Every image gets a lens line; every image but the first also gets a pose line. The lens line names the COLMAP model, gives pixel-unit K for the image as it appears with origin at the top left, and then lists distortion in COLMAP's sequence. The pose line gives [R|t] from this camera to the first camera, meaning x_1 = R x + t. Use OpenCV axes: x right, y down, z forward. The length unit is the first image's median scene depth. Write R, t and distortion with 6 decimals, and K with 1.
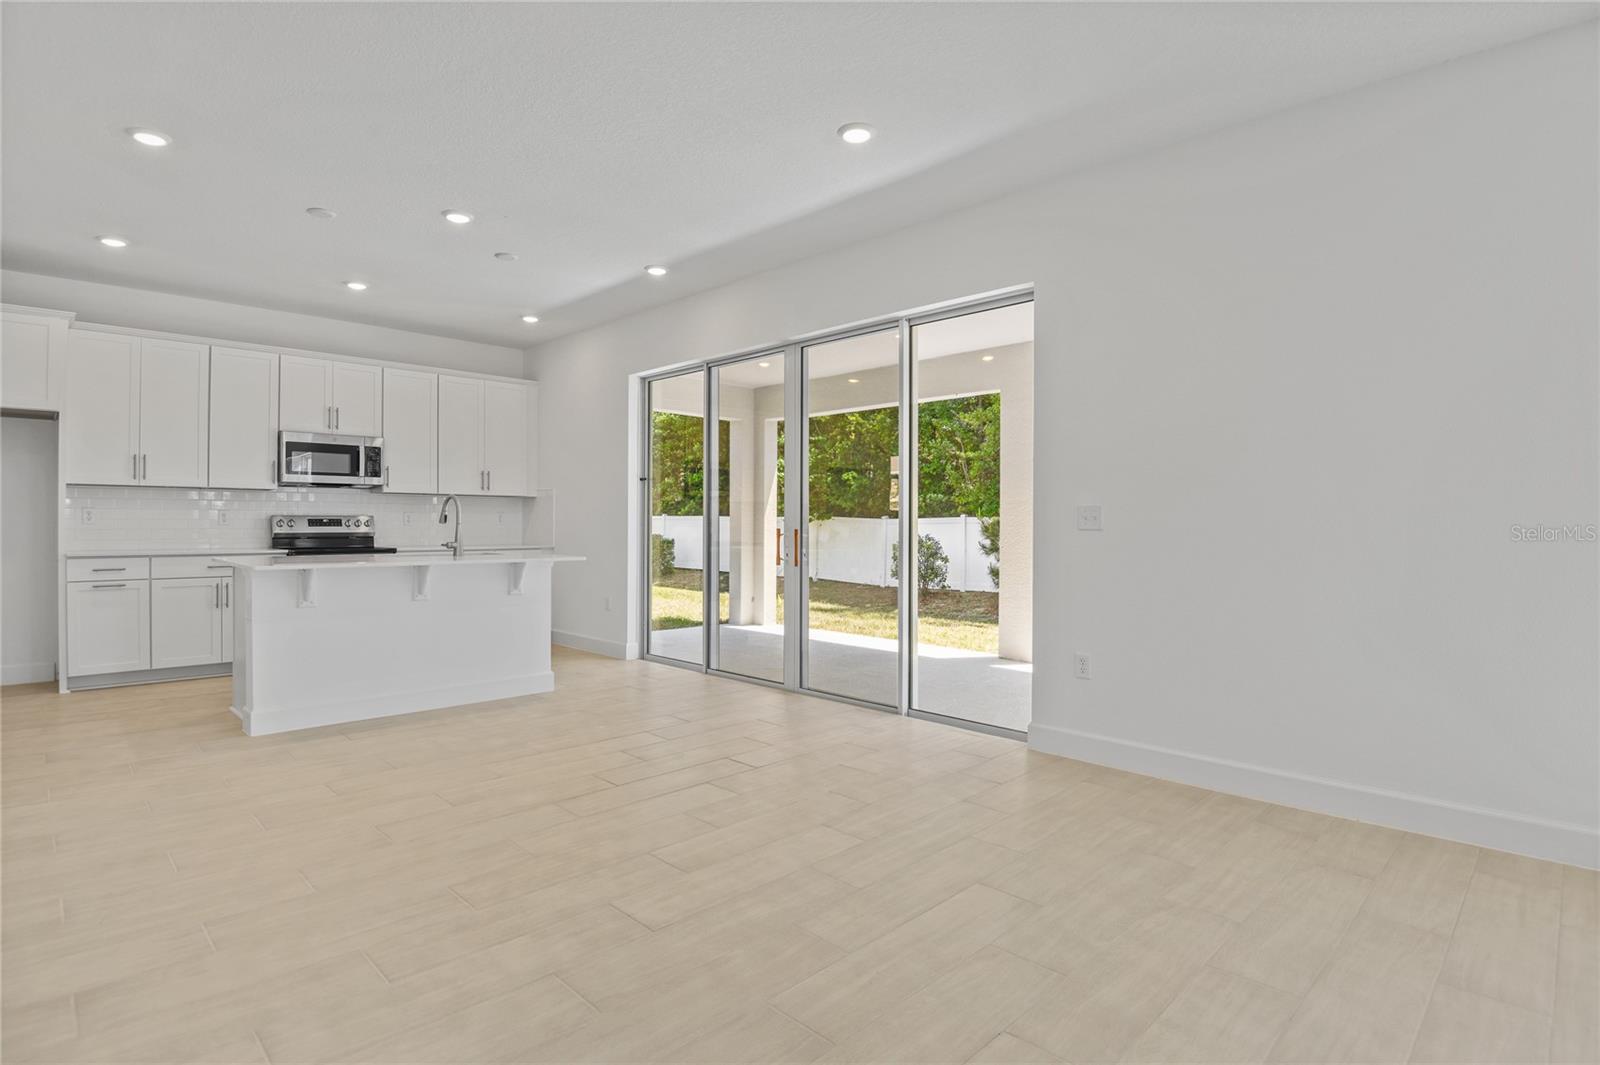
lens RADIAL K [[813.1, 0, 799.7], [0, 813.1, 512.2], [0, 0, 1]] dist [-0.018742, -0.000295]
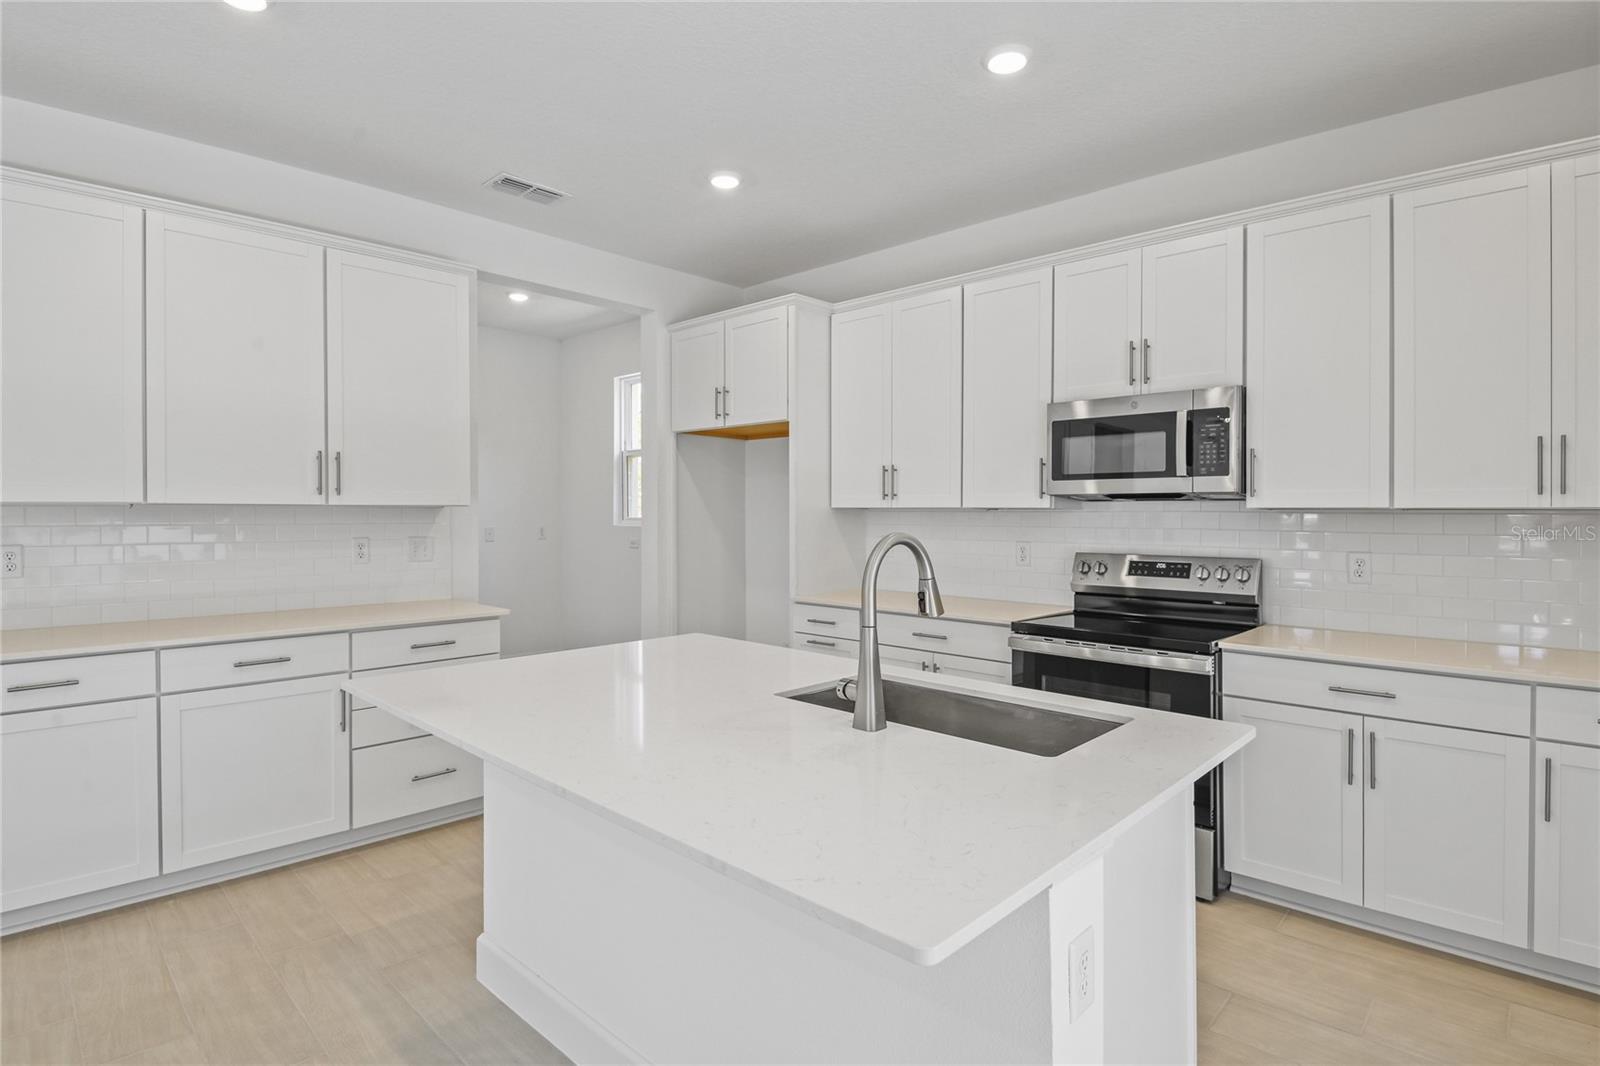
lens RADIAL K [[813.1, 0, 799.7], [0, 813.1, 512.7], [0, 0, 1]] dist [-0.018742, -0.000295]
pose [[0.002949, -0.001255, -0.999995, -0.080596], [0.004545, 0.999989, -0.001241, -0.024666], [0.999985, -0.004542, 0.002955, 0.812620]]
